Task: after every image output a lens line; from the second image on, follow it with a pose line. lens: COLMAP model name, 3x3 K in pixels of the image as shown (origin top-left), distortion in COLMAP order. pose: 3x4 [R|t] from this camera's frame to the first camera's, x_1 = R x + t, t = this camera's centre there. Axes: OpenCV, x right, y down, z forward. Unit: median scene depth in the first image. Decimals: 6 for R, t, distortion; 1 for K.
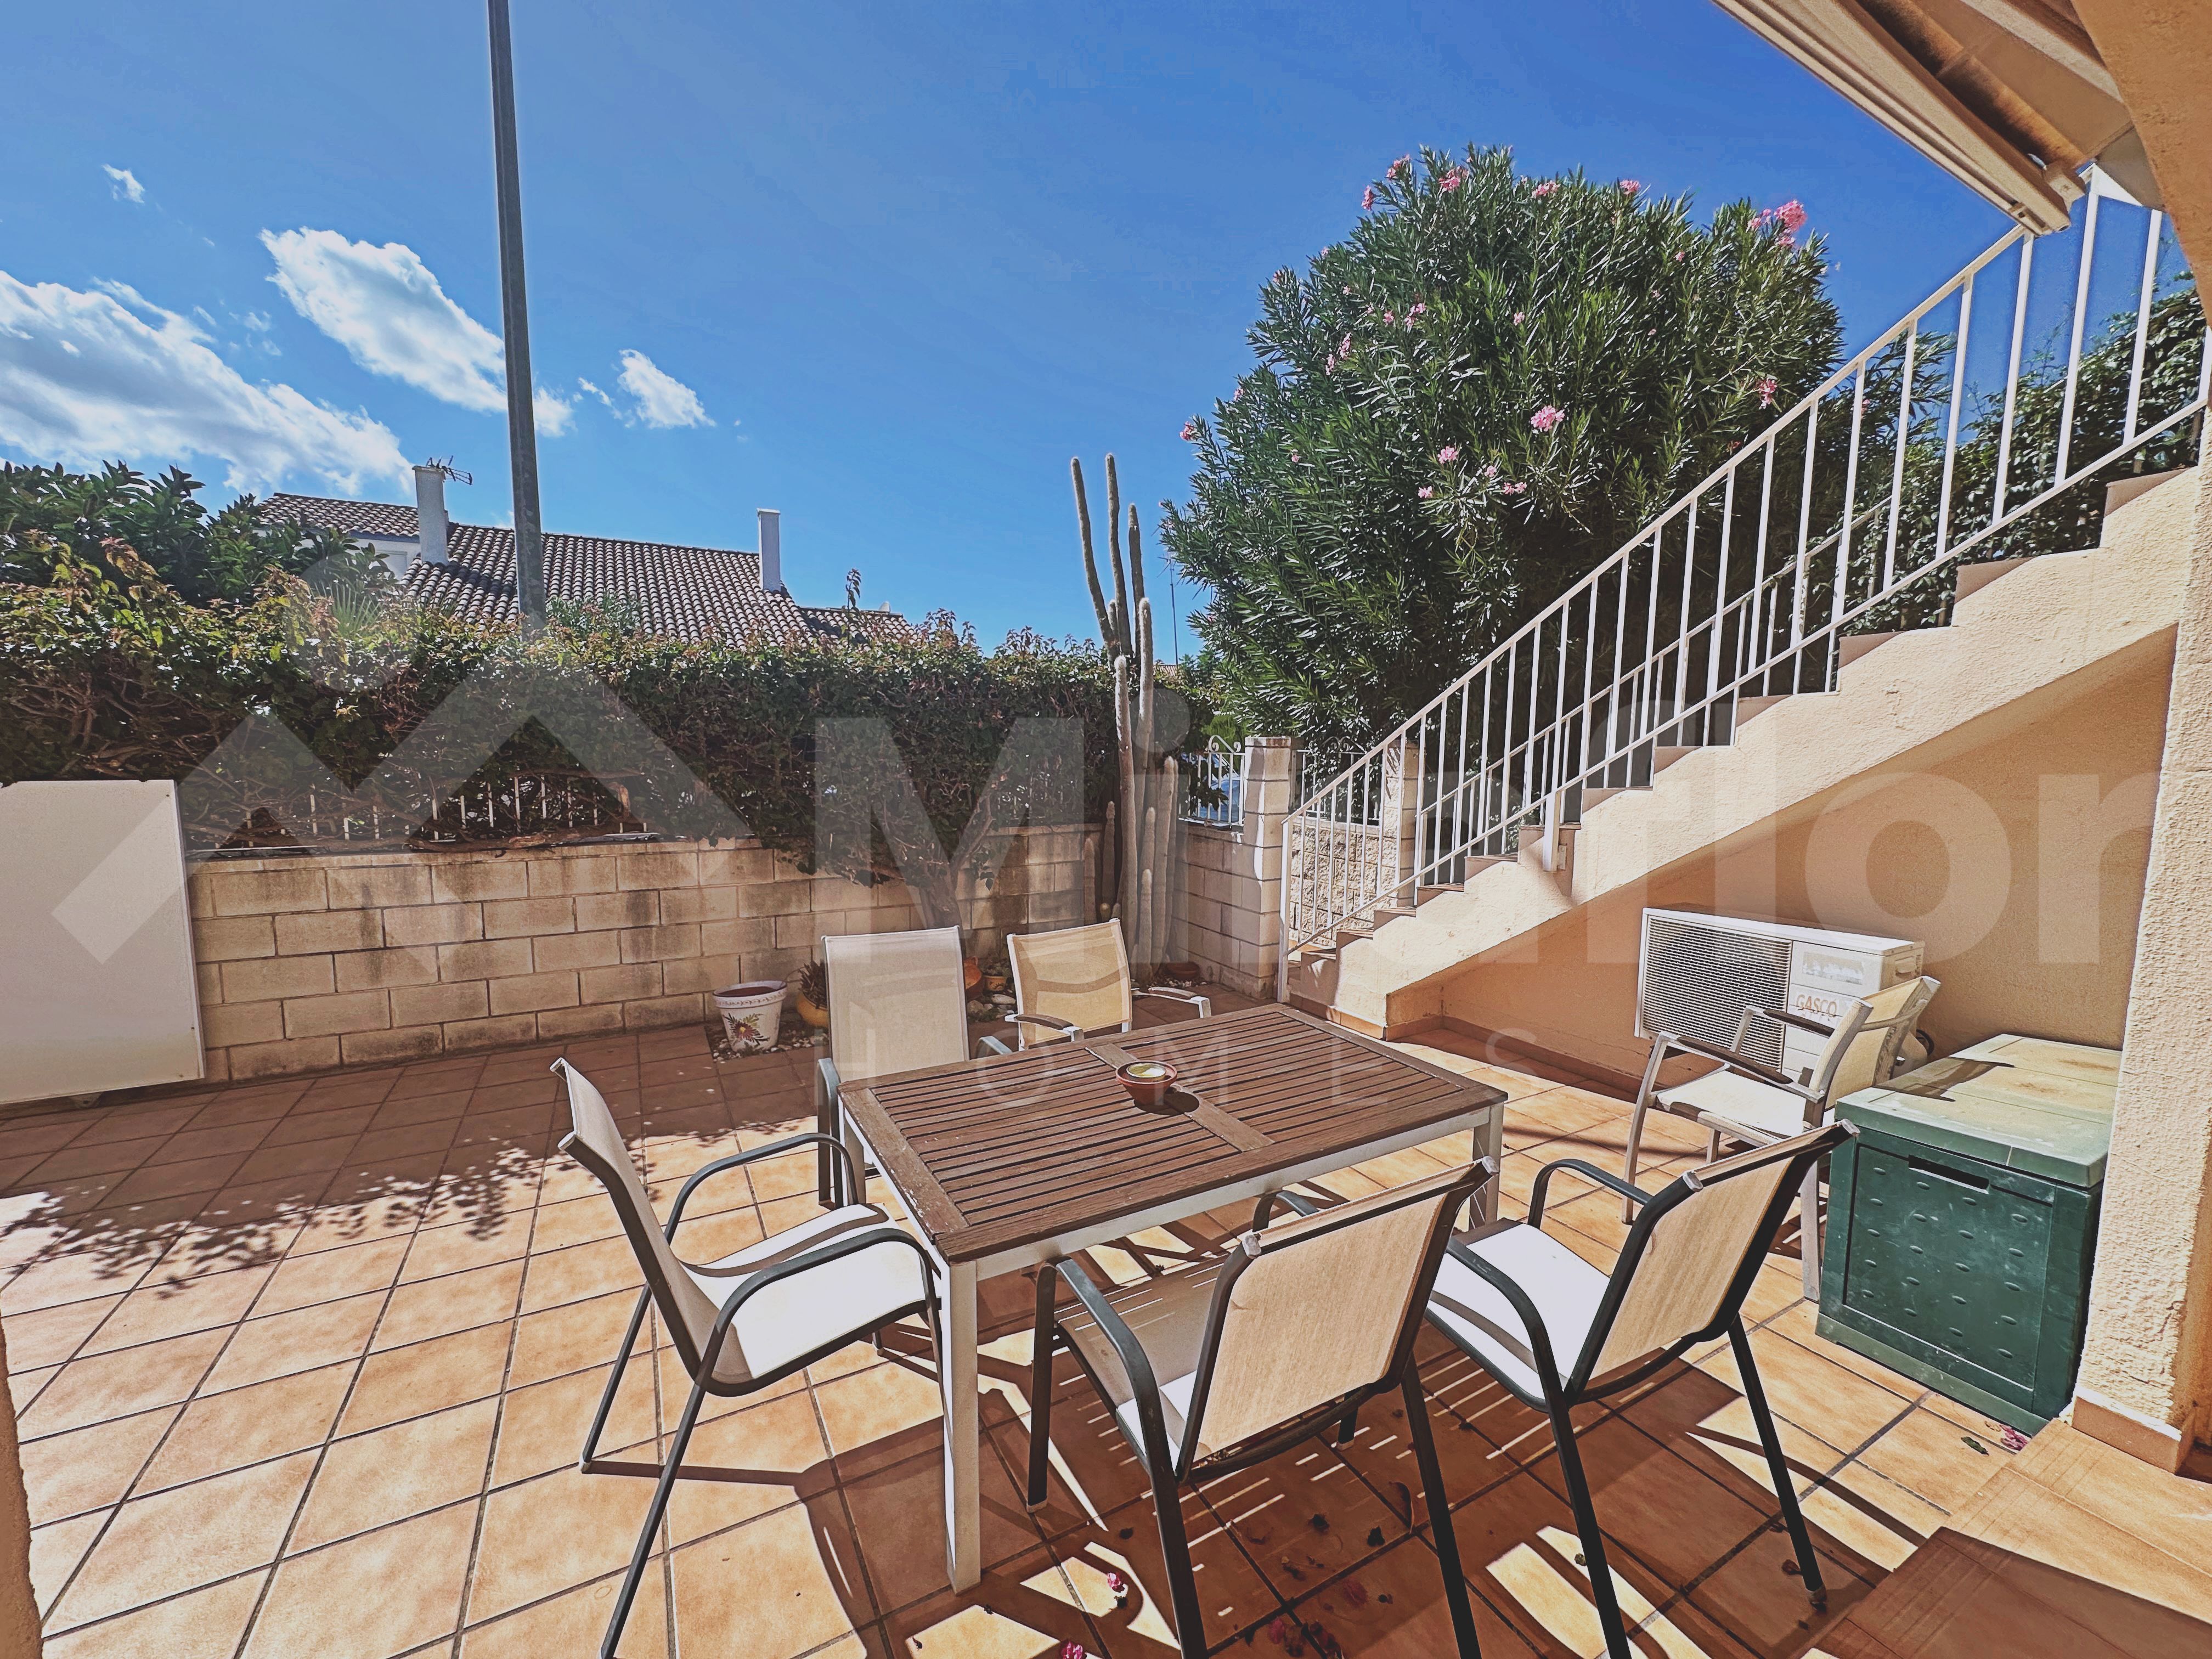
lens RADIAL K [[874.6, 0, 1107.7], [0, 874.6, 836.7], [0, 0, 1]] dist [0.000452, -0.003282]
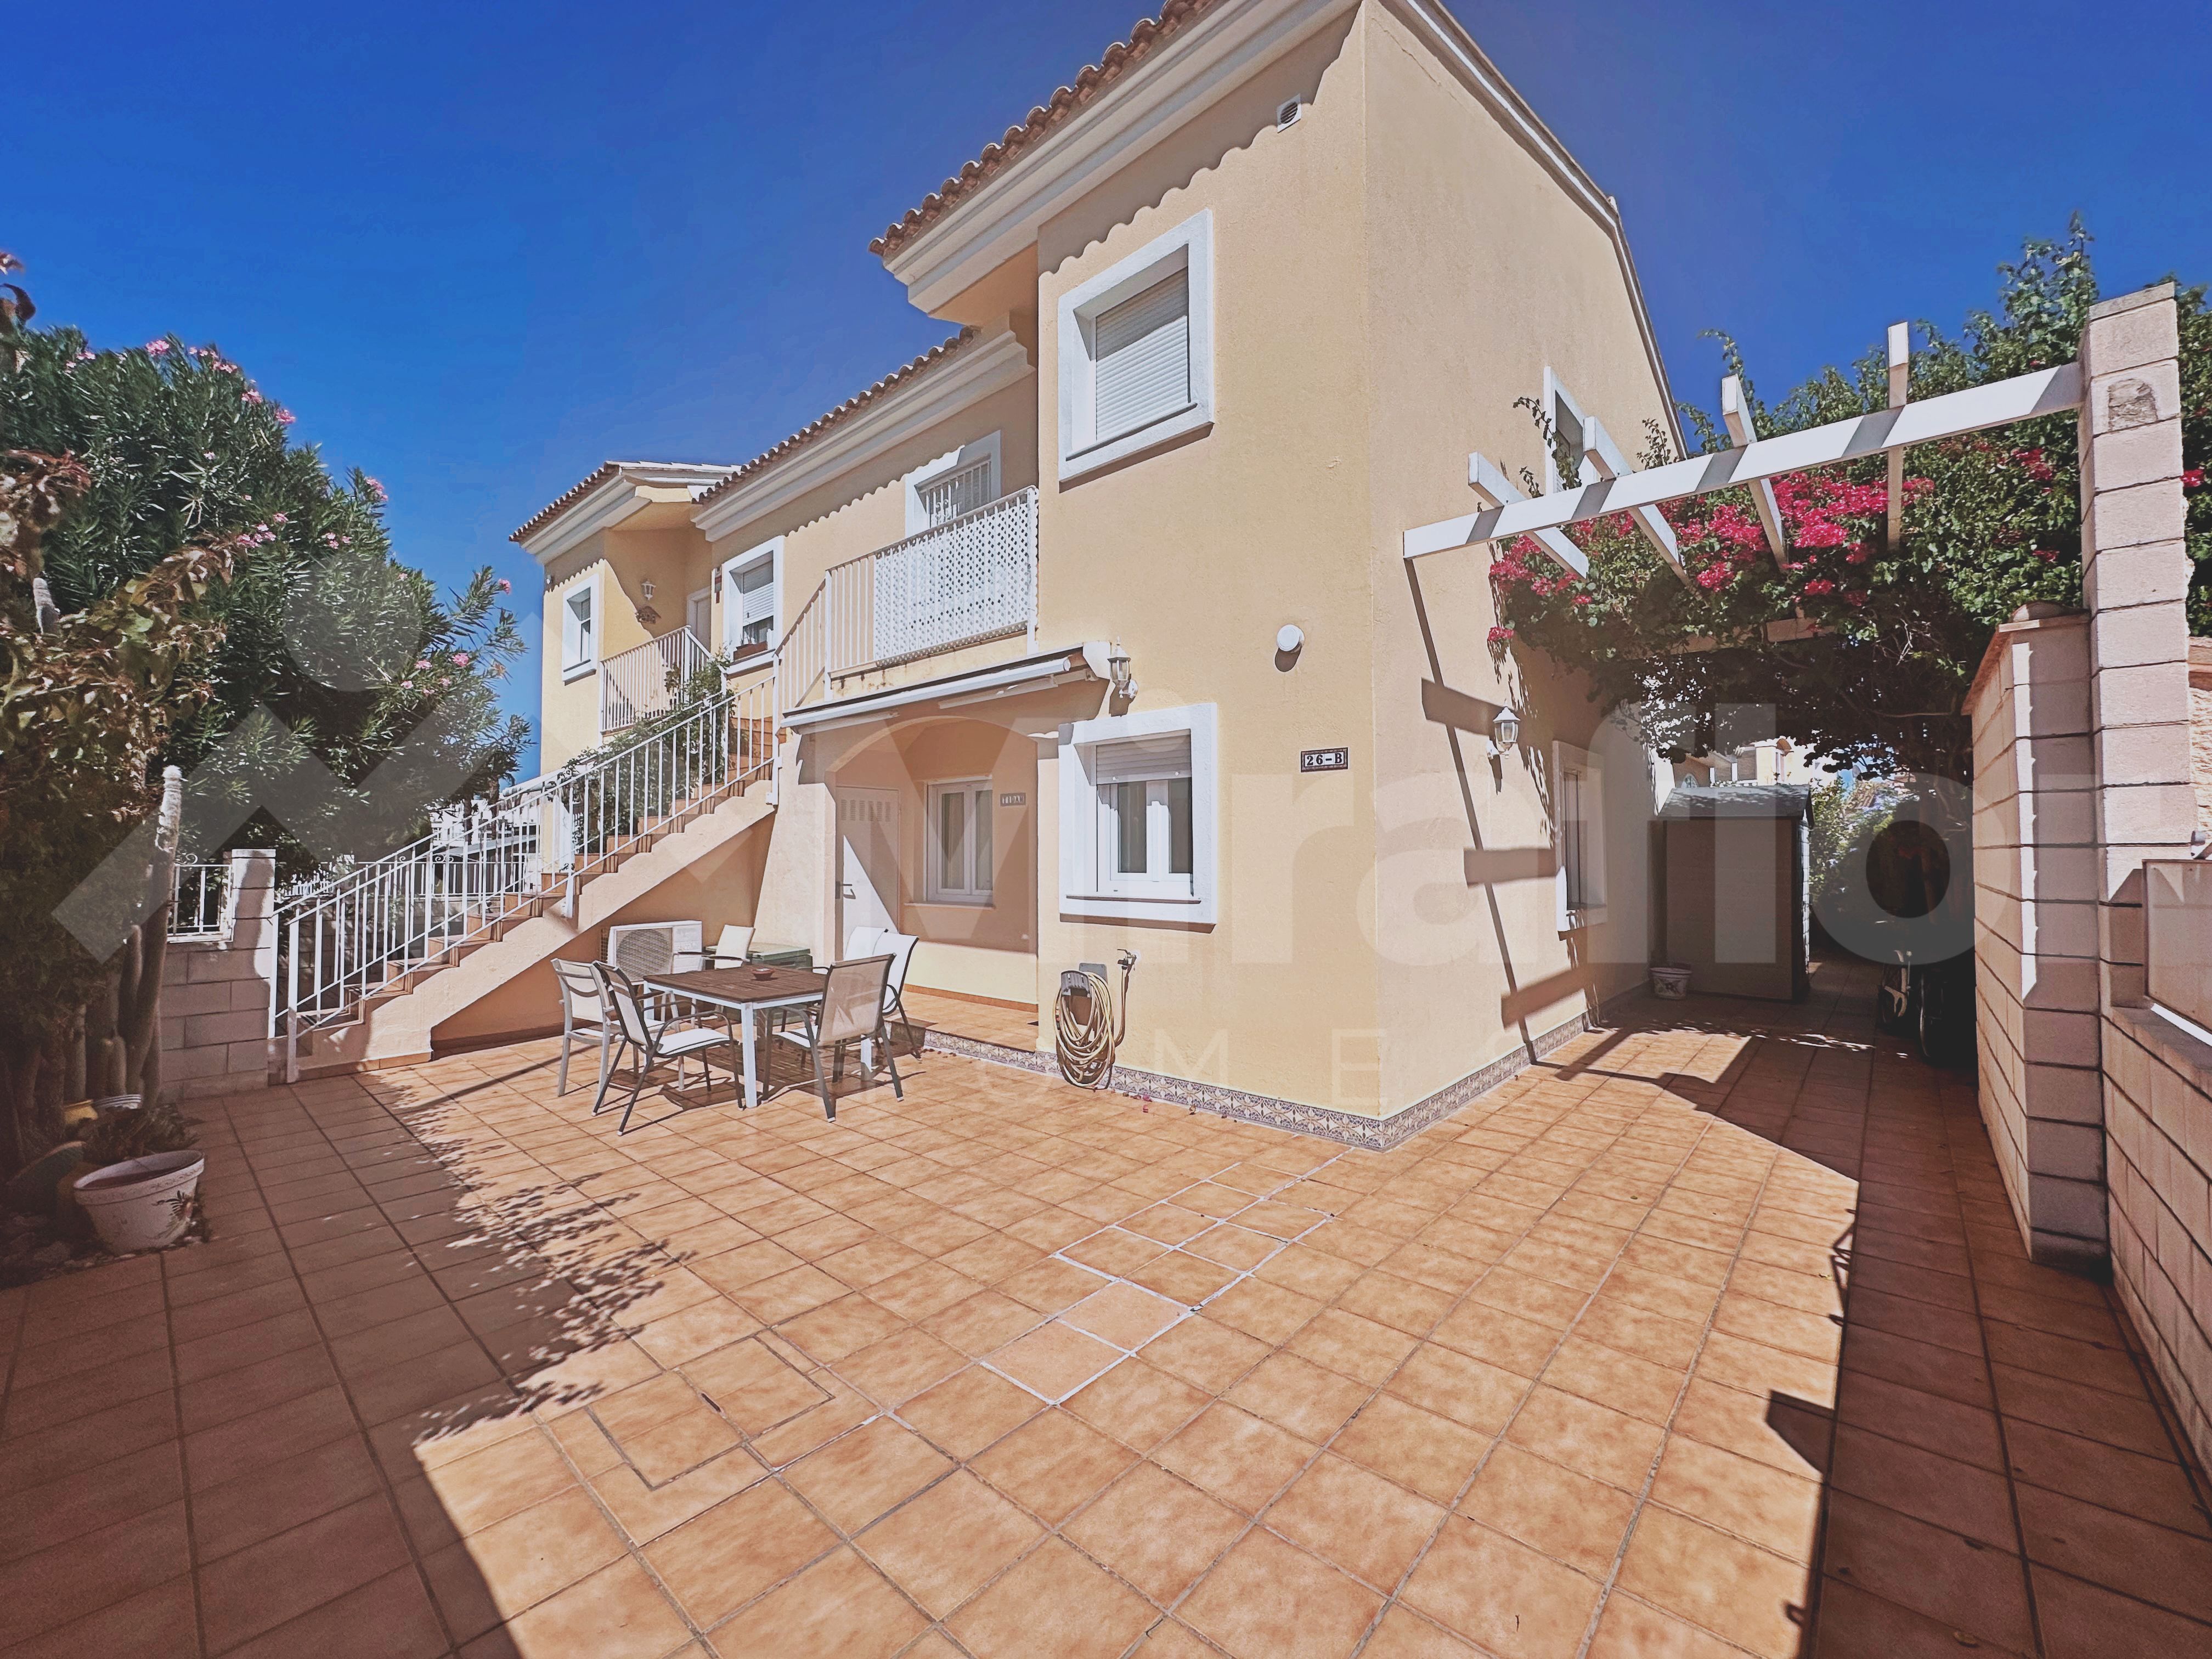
lens RADIAL K [[888.7, 0, 1105.8], [0, 888.7, 828.2], [0, 0, 1]] dist [-0.005014, 0.000030]
pose [[-0.335052, 0.023125, 0.941916, -2.010835], [0.106403, 0.994232, 0.013439, -0.065013], [-0.936172, 0.104726, -0.335580, 0.603116]]
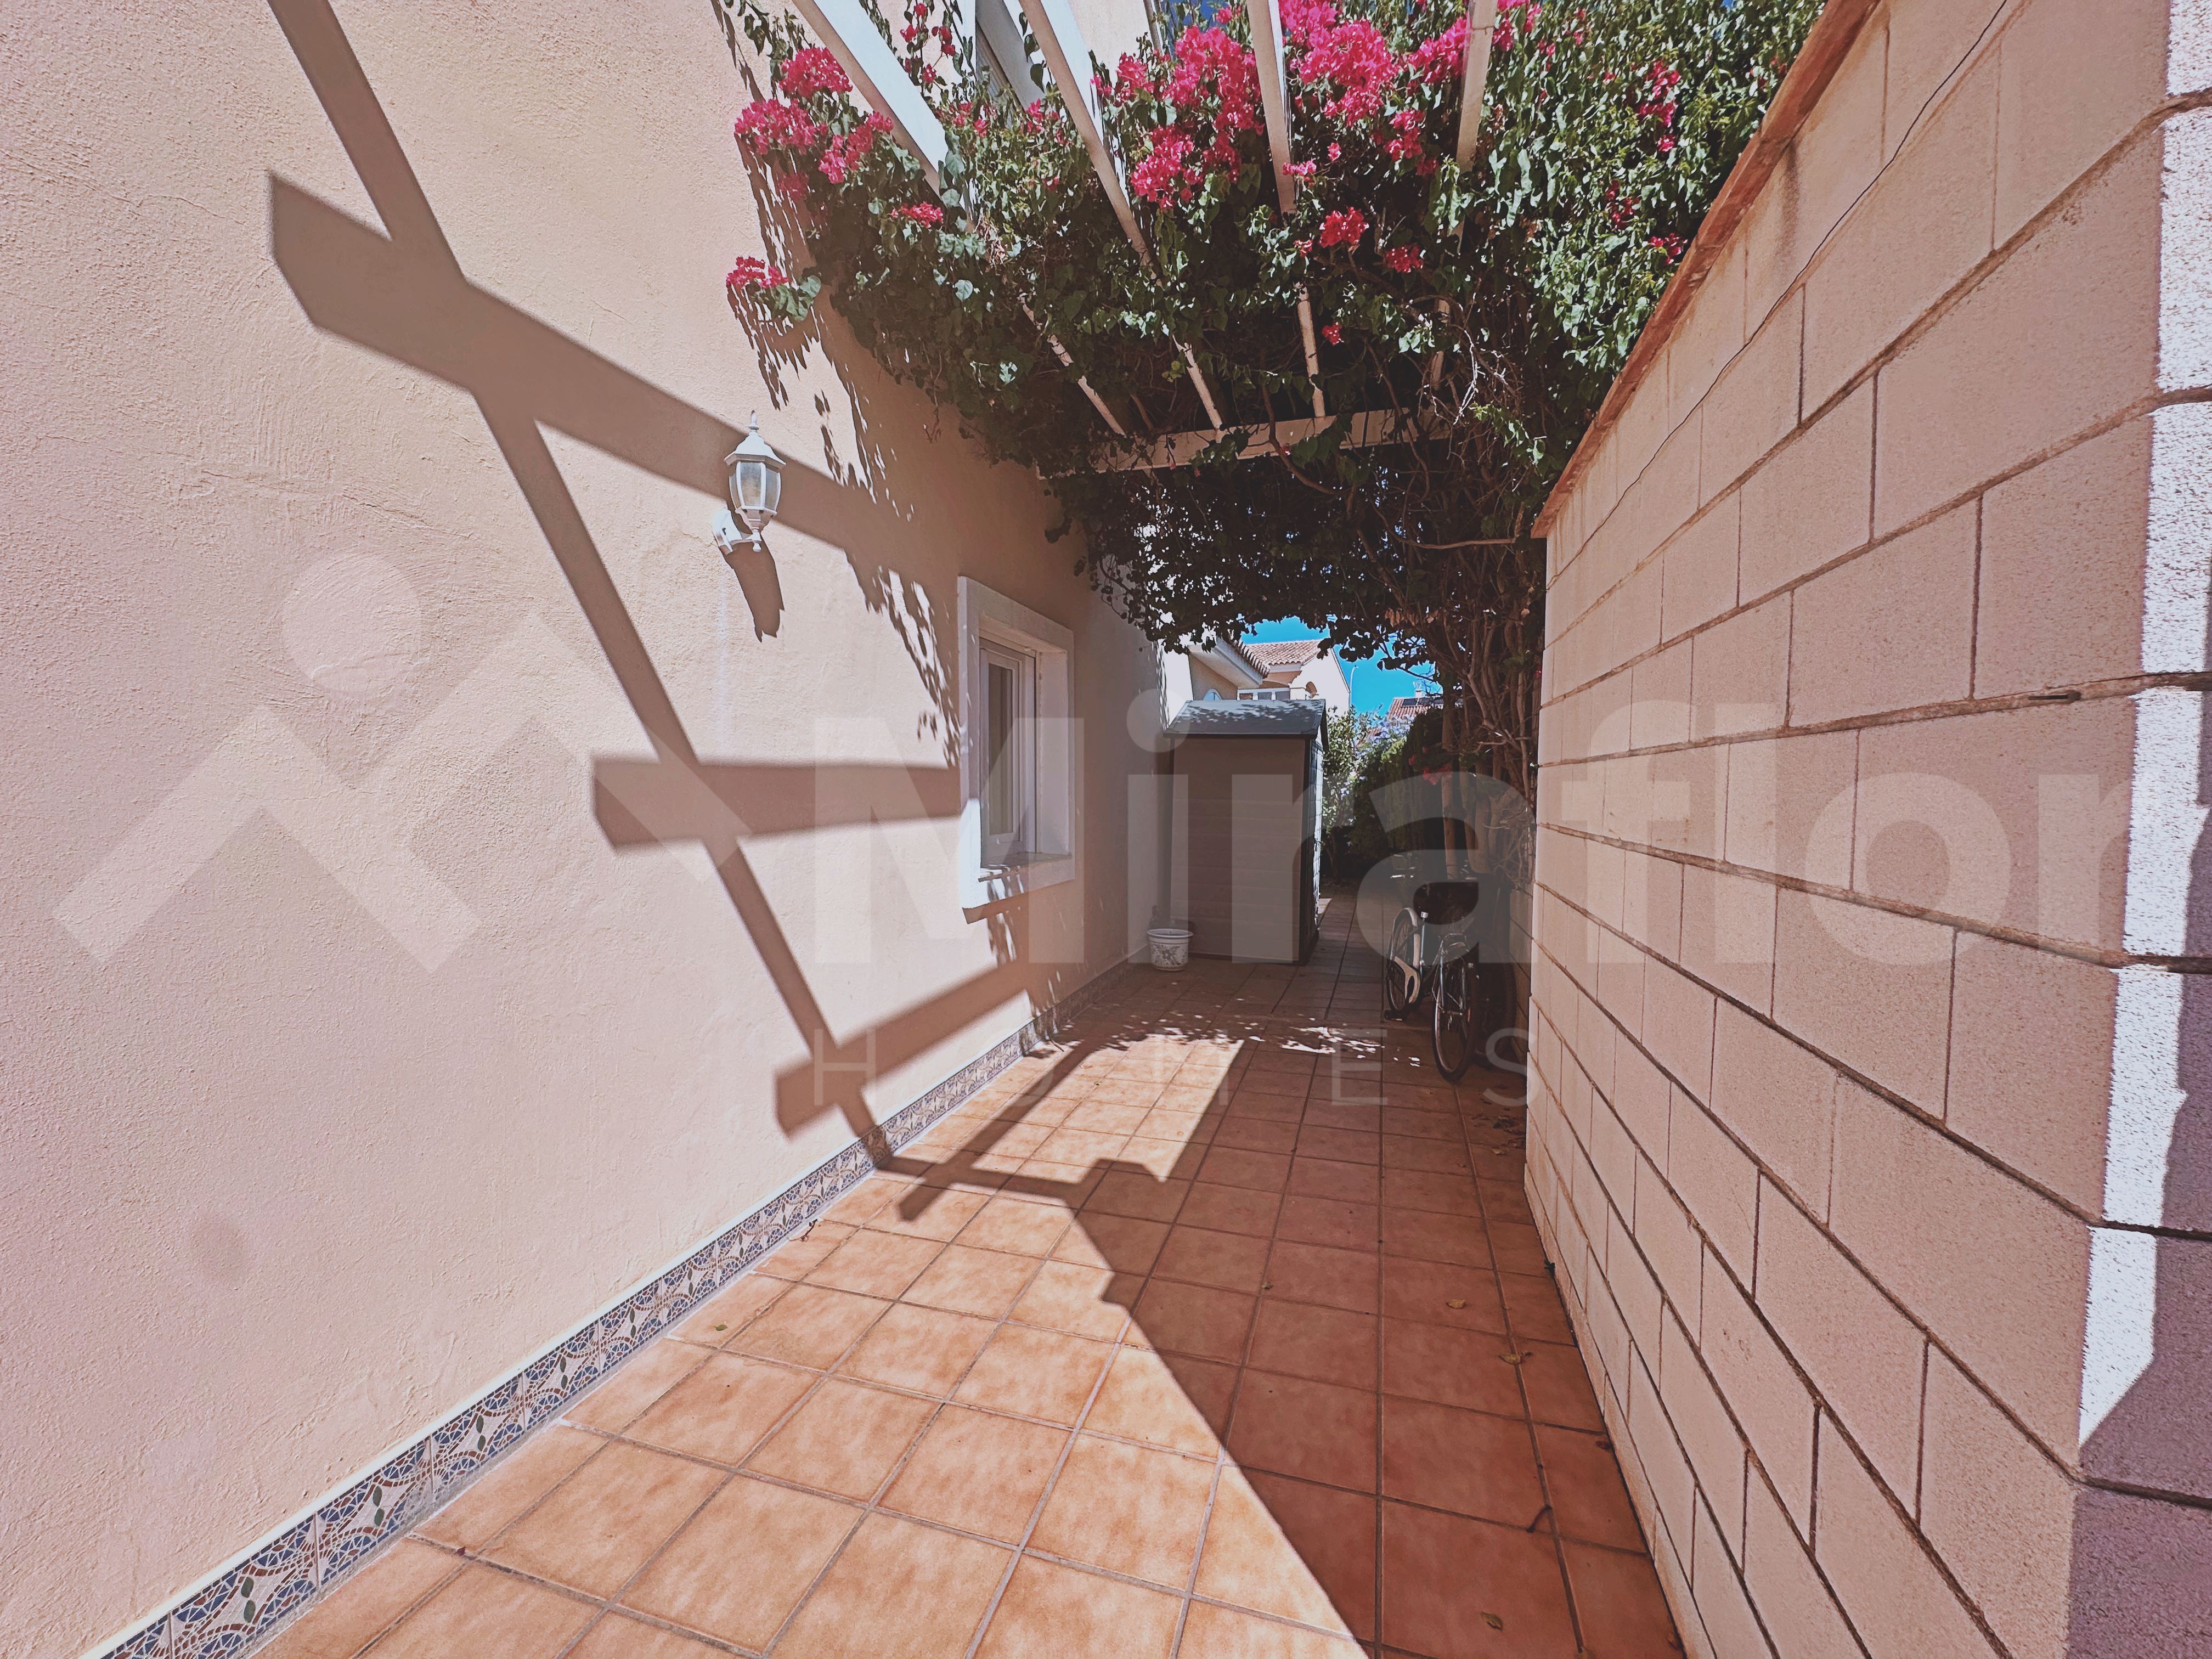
lens RADIAL K [[889.7, 0, 1105.4], [0, 889.7, 832.8], [0, 0, 1]] dist [-0.001059, 0.000091]
pose [[-0.693924, -0.042770, 0.718777, -1.387799], [0.077121, 0.988078, 0.133248, 0.070599], [-0.715907, 0.147897, -0.682352, -0.418558]]
